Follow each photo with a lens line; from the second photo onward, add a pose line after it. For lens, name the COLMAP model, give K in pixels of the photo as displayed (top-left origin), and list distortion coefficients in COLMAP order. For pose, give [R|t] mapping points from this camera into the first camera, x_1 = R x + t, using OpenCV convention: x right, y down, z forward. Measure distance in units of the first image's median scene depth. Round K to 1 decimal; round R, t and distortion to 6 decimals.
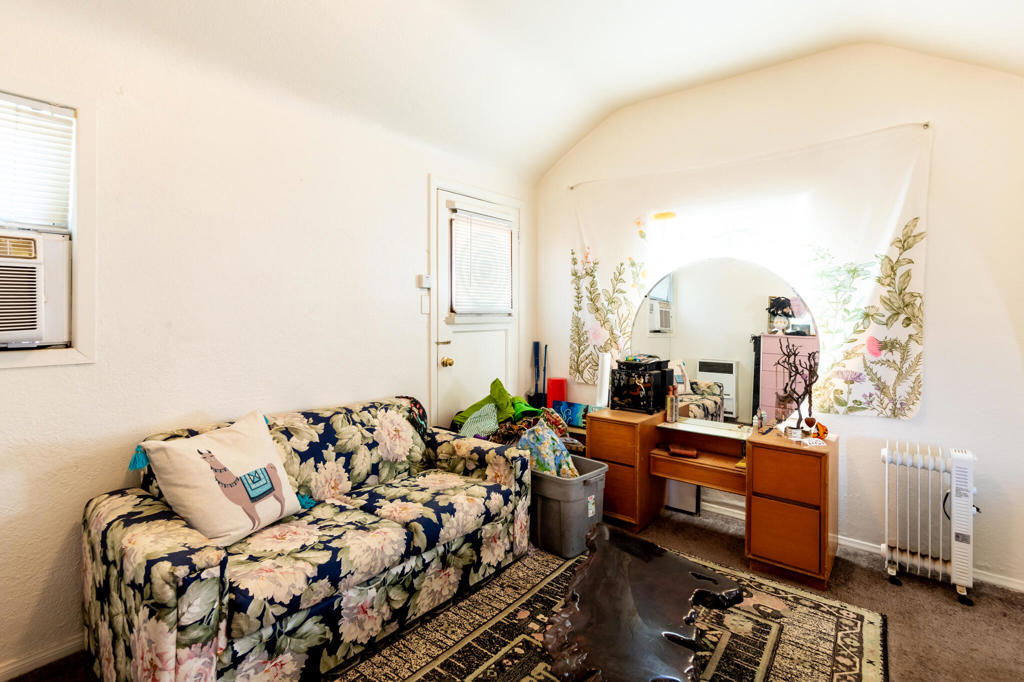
lens RADIAL K [[501.3, 0, 509.2], [0, 501.3, 311.5], [0, 0, 1]] dist [0.000463, 0.000727]
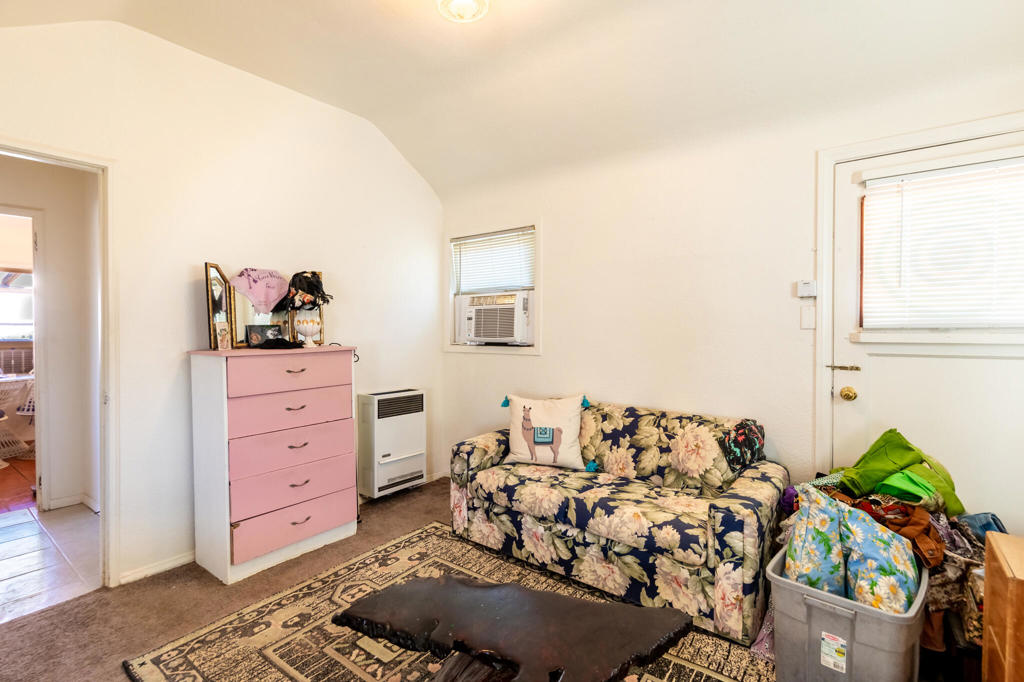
lens RADIAL K [[484.7, 0, 512.0], [0, 484.7, 341.0], [0, 0, 1]] dist [-0.000108, 0.000269]
pose [[0.014319, 0.017065, -0.999752, 0.842833], [0.002393, 0.999851, 0.017101, 0.013200], [0.999895, -0.002637, 0.014276, 0.716960]]
